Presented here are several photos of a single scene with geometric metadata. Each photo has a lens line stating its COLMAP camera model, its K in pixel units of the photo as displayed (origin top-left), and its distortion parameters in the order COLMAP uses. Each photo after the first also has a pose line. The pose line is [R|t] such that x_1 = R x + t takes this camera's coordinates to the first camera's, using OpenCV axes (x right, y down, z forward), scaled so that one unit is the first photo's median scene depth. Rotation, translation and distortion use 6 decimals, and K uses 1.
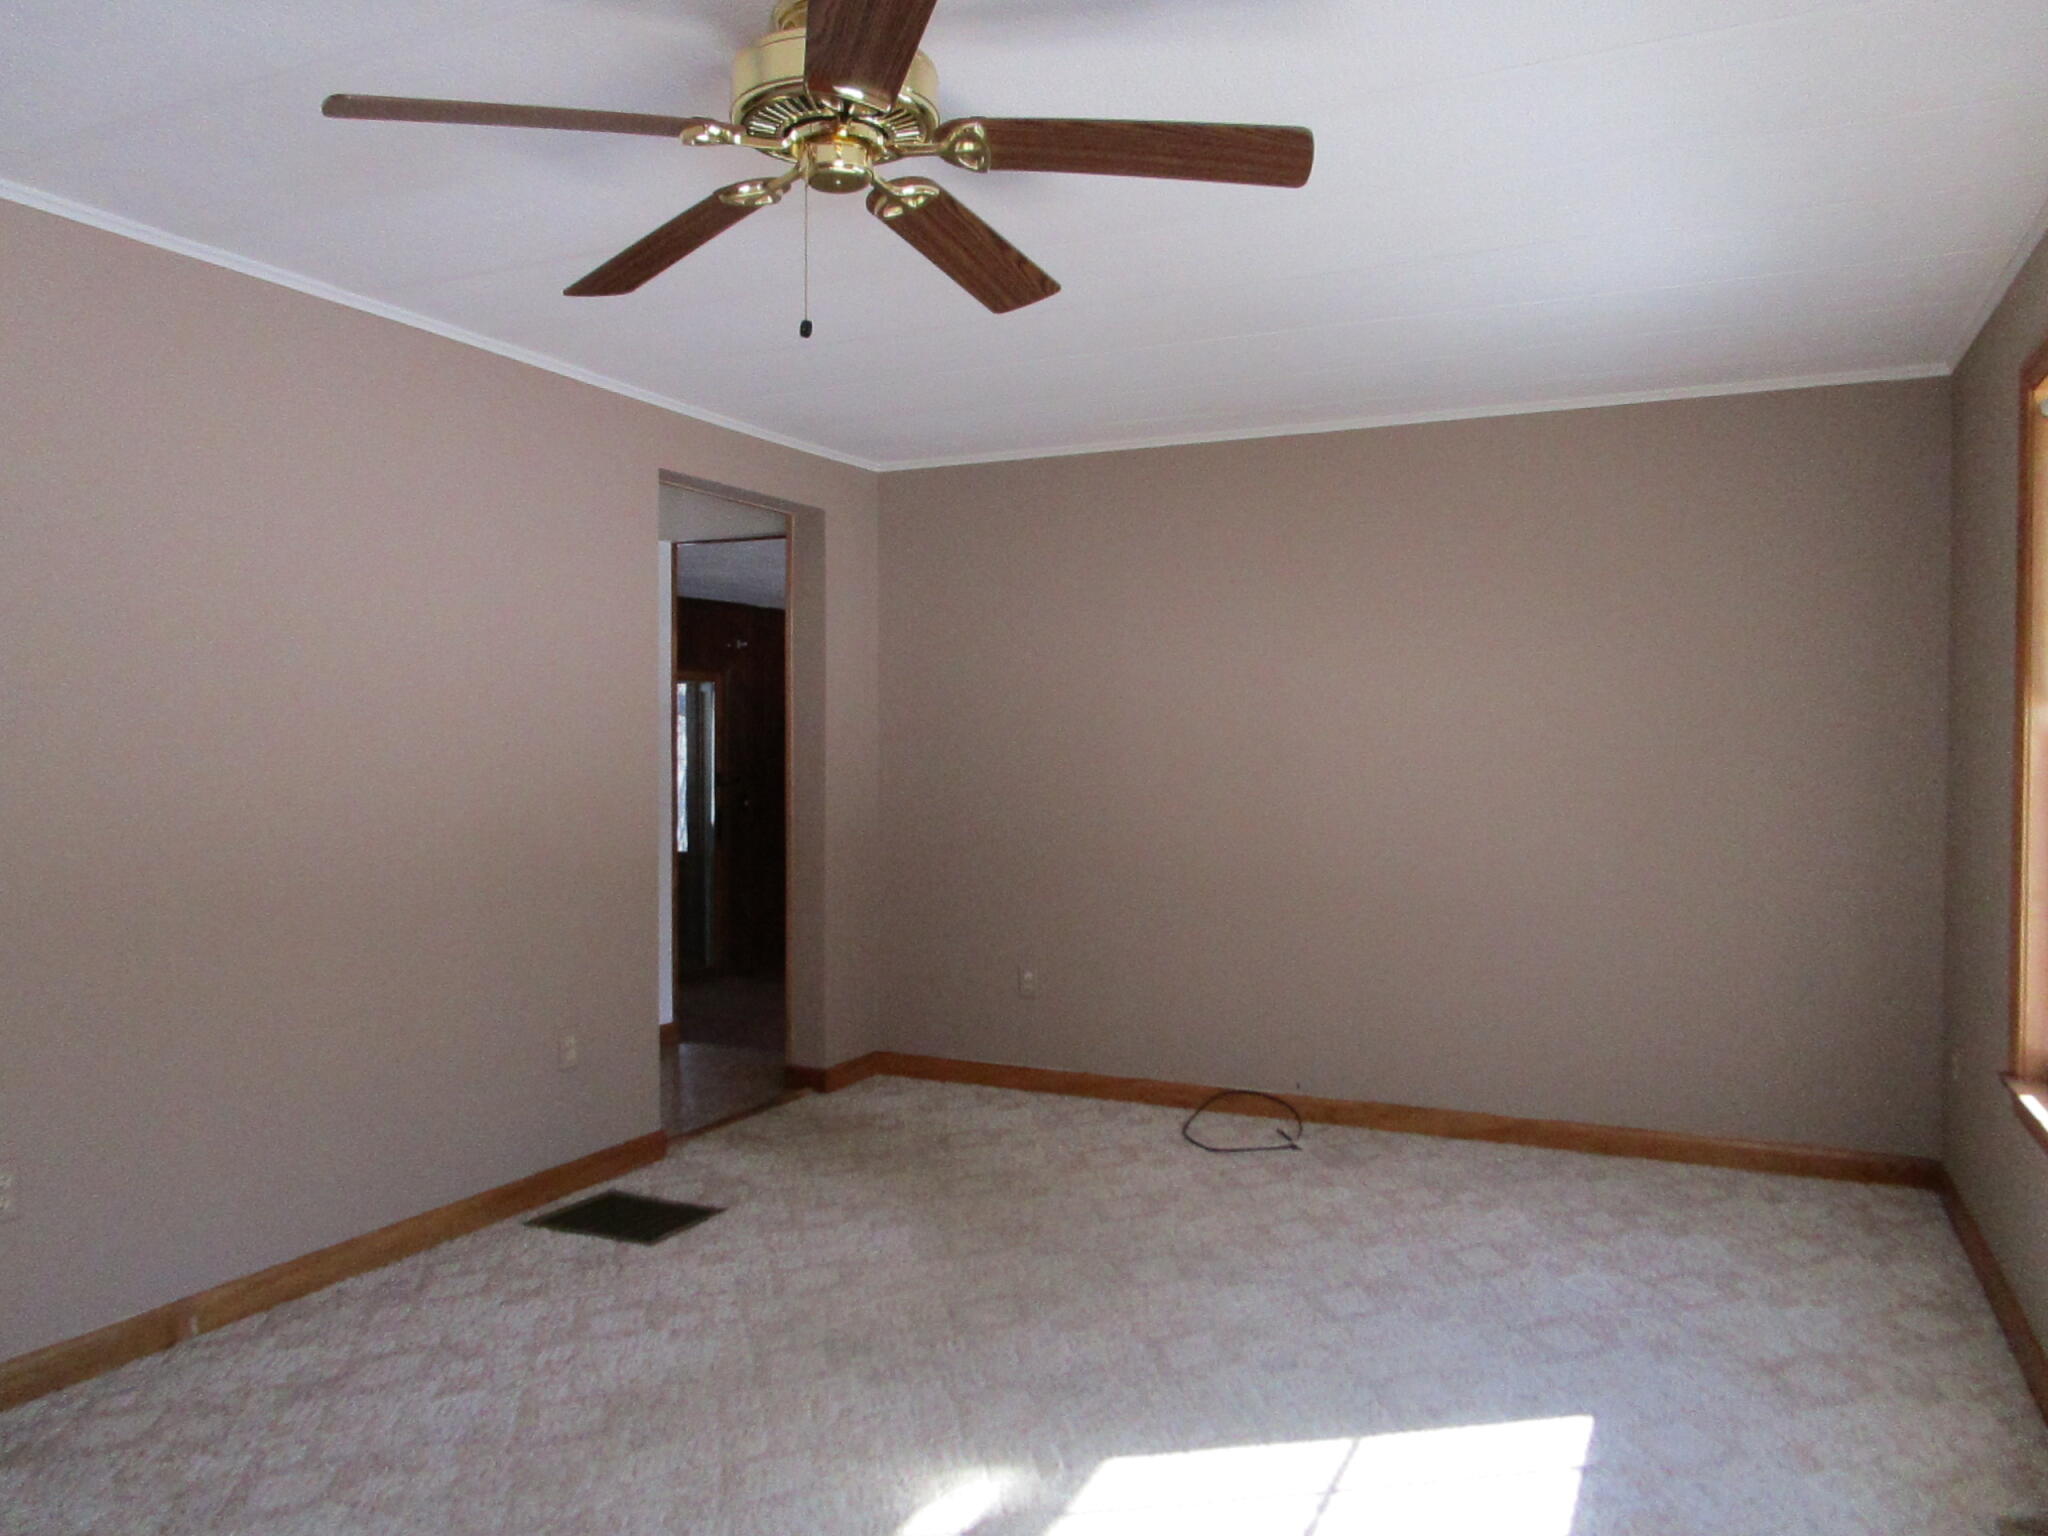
lens RADIAL K [[1464.2, 0, 1024.0], [0, 1464.2, 768.0], [0, 0, 1]] dist [-0.015122, 0.013394]
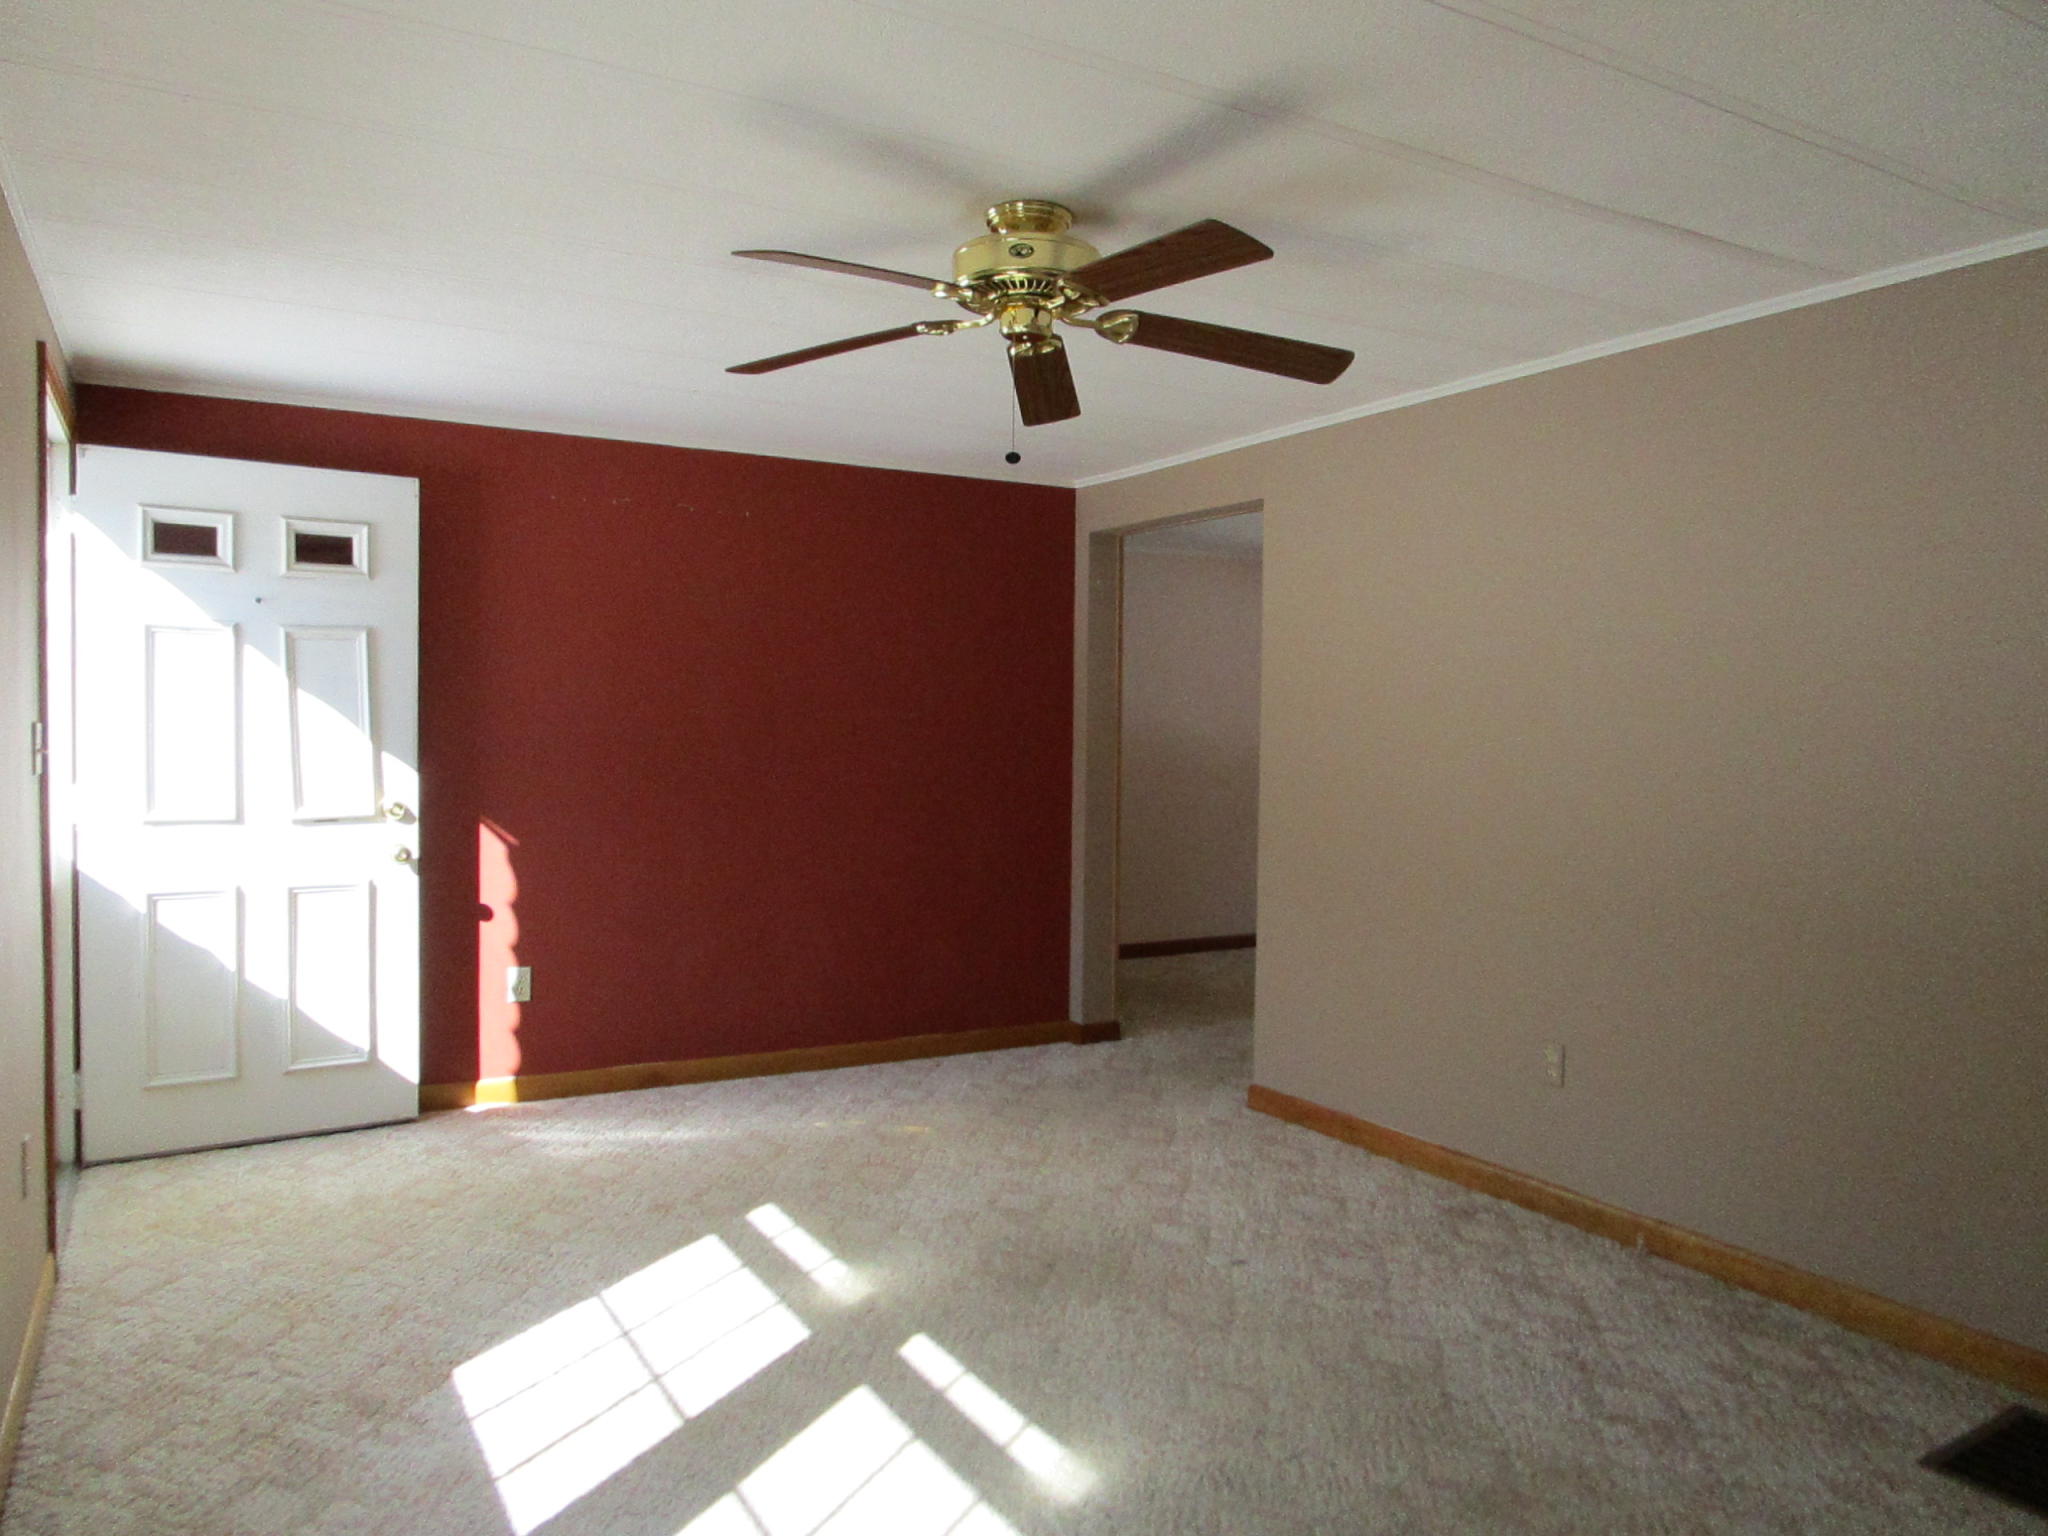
lens RADIAL K [[1464.2, 0, 1024.0], [0, 1464.2, 768.0], [0, 0, 1]] dist [-0.015122, 0.013394]
pose [[-0.571997, 0.013827, -0.820139, 0.577674], [-0.027353, 0.998980, 0.035919, -0.029262], [0.819800, 0.042979, -0.571035, 1.028261]]
